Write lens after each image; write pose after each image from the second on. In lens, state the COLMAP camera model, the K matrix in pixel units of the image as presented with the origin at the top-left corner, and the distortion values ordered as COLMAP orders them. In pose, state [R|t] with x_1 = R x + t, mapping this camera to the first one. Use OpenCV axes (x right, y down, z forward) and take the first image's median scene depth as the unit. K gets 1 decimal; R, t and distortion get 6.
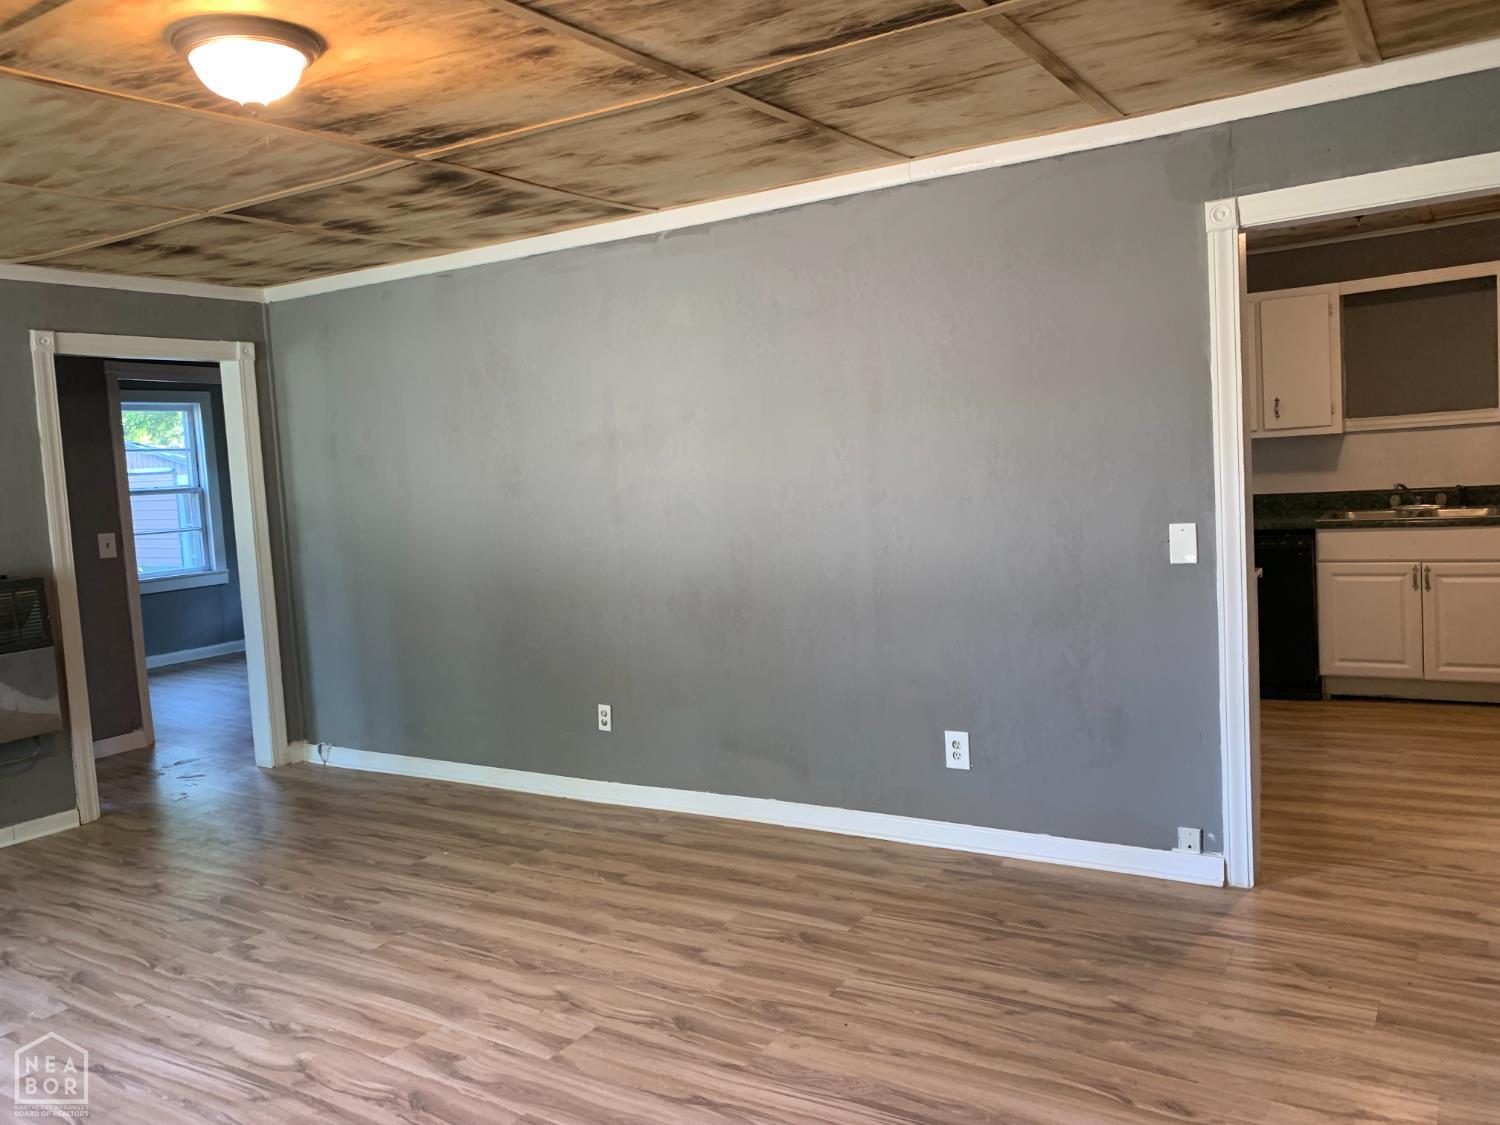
lens RADIAL K [[1157.9, 0, 749.7], [0, 1157.9, 558.1], [0, 0, 1]] dist [0.026154, -0.029505]
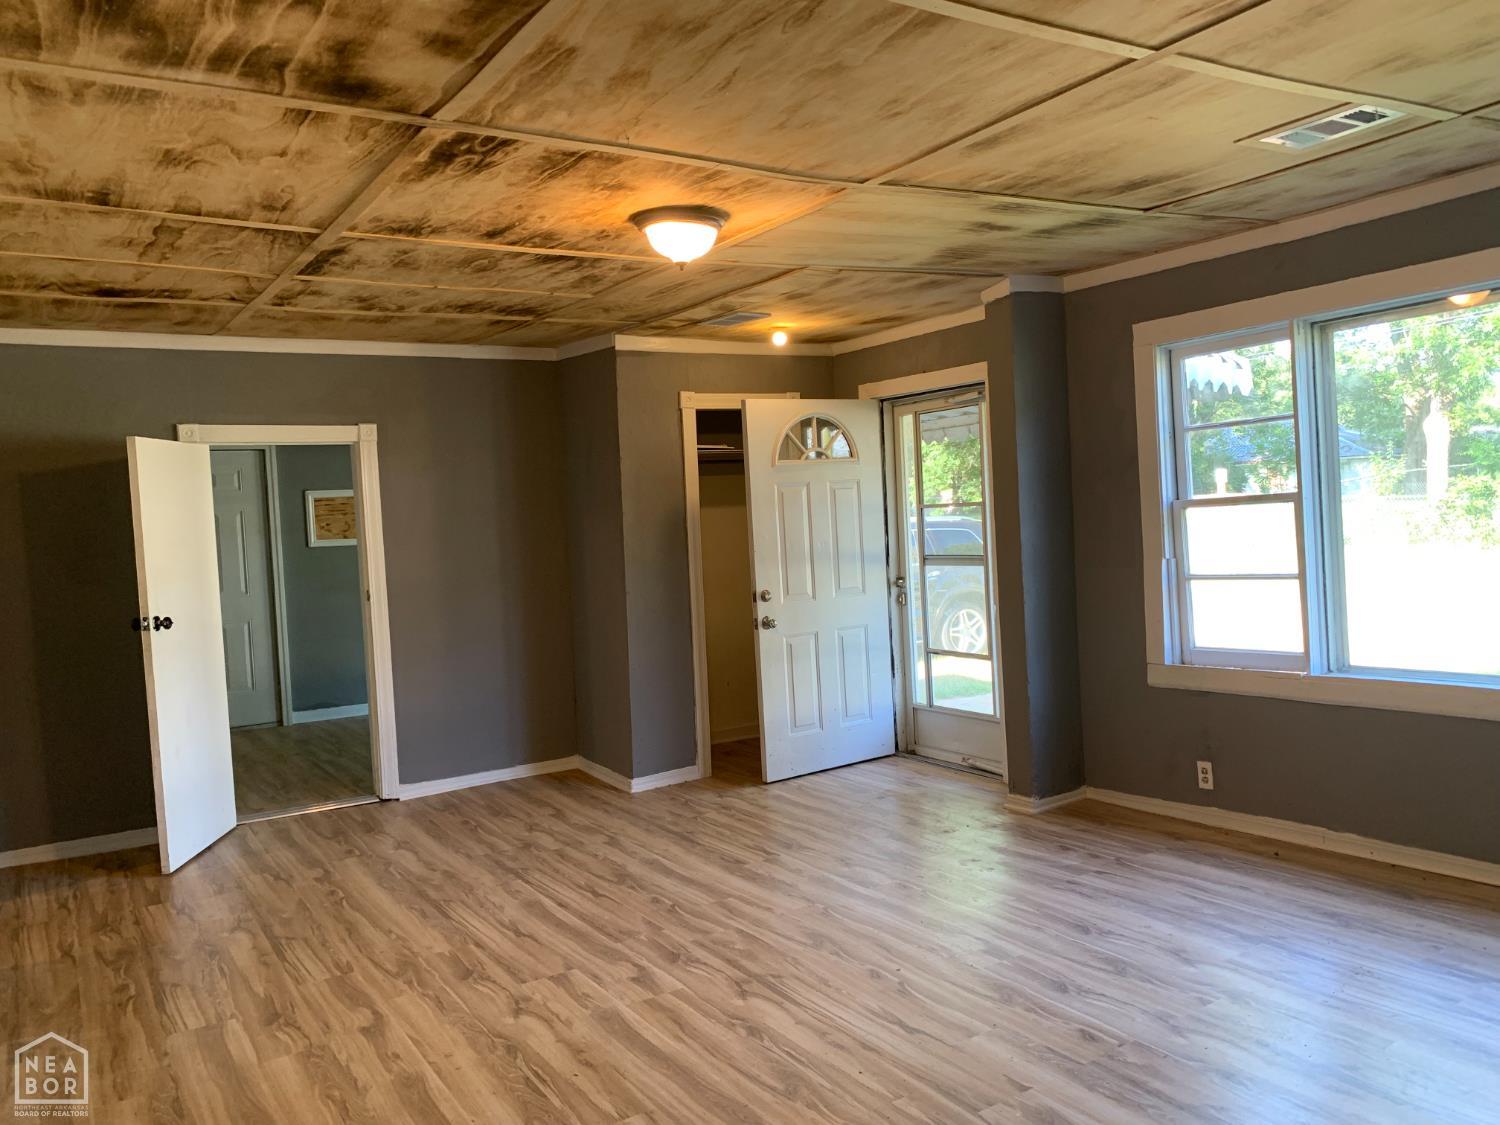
lens RADIAL K [[1157.9, 0, 757.0], [0, 1157.9, 570.7], [0, 0, 1]] dist [0.026154, -0.029505]
pose [[-0.900293, 0.083397, 0.427221, -0.775693], [0.142713, 0.983777, 0.108700, -0.103335], [-0.411225, 0.158832, -0.897589, 1.638284]]
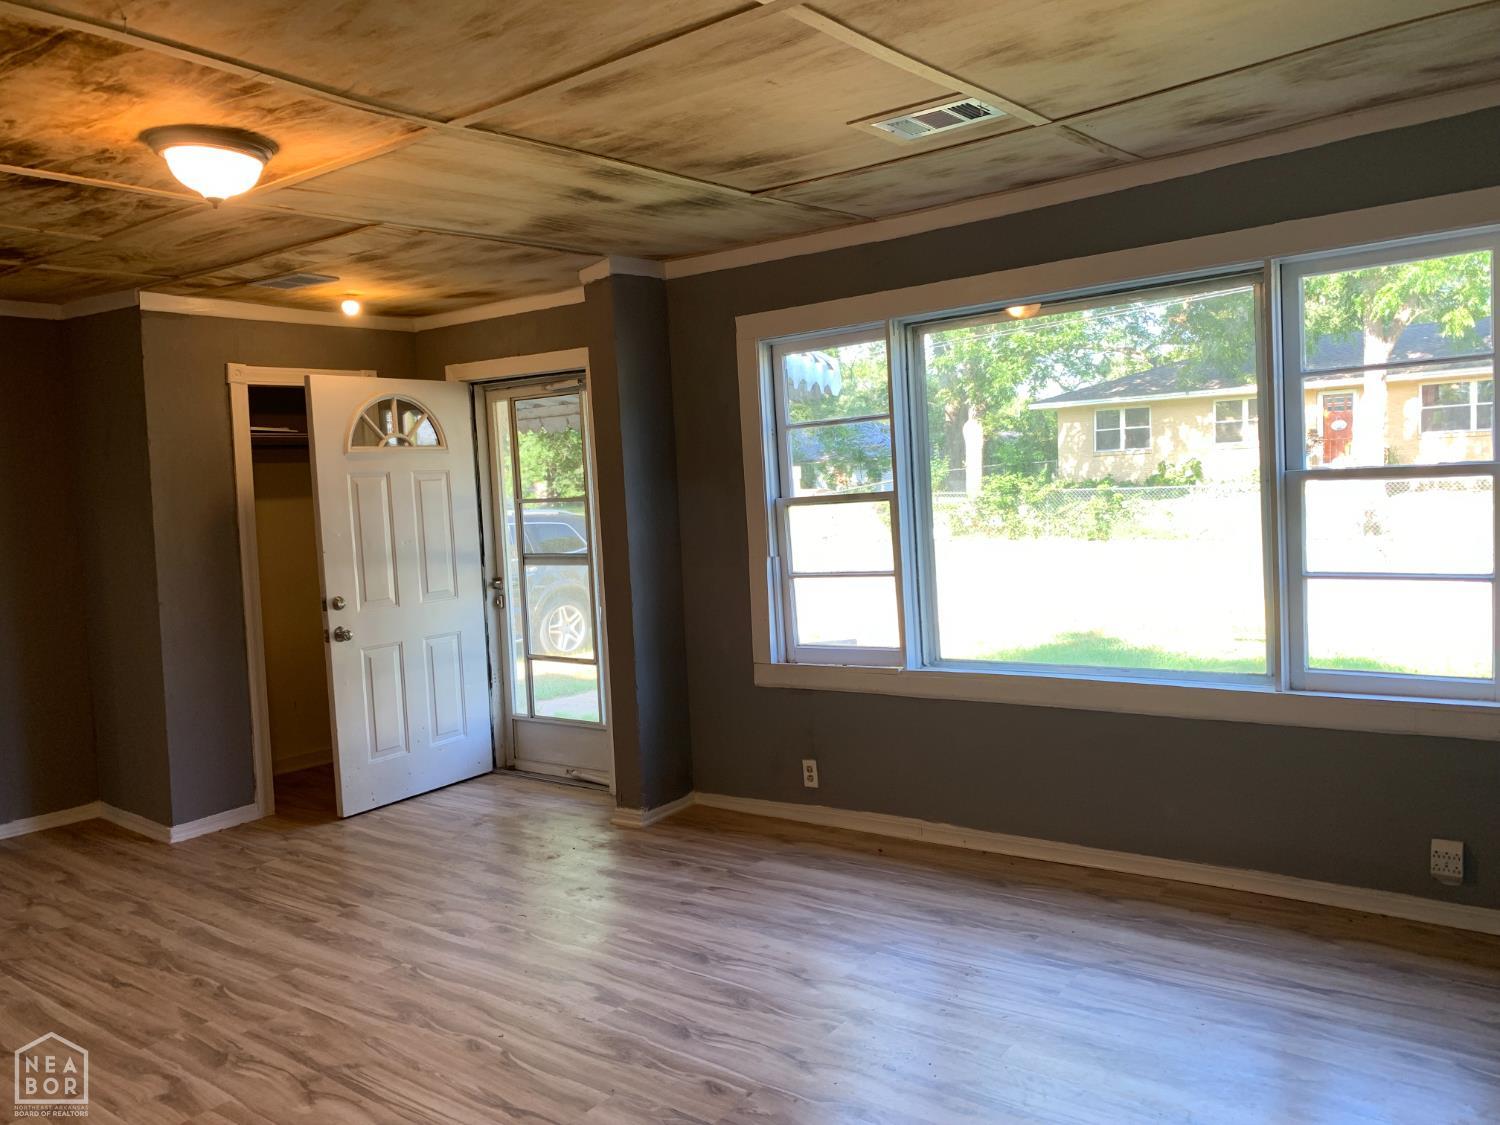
lens RADIAL K [[1157.9, 0, 753.0], [0, 1157.9, 567.3], [0, 0, 1]] dist [0.026154, -0.029505]
pose [[-0.990475, 0.095539, 0.099154, -0.735930], [0.110343, 0.981488, 0.156543, -0.099985], [-0.082362, 0.165993, -0.982681, 1.526728]]
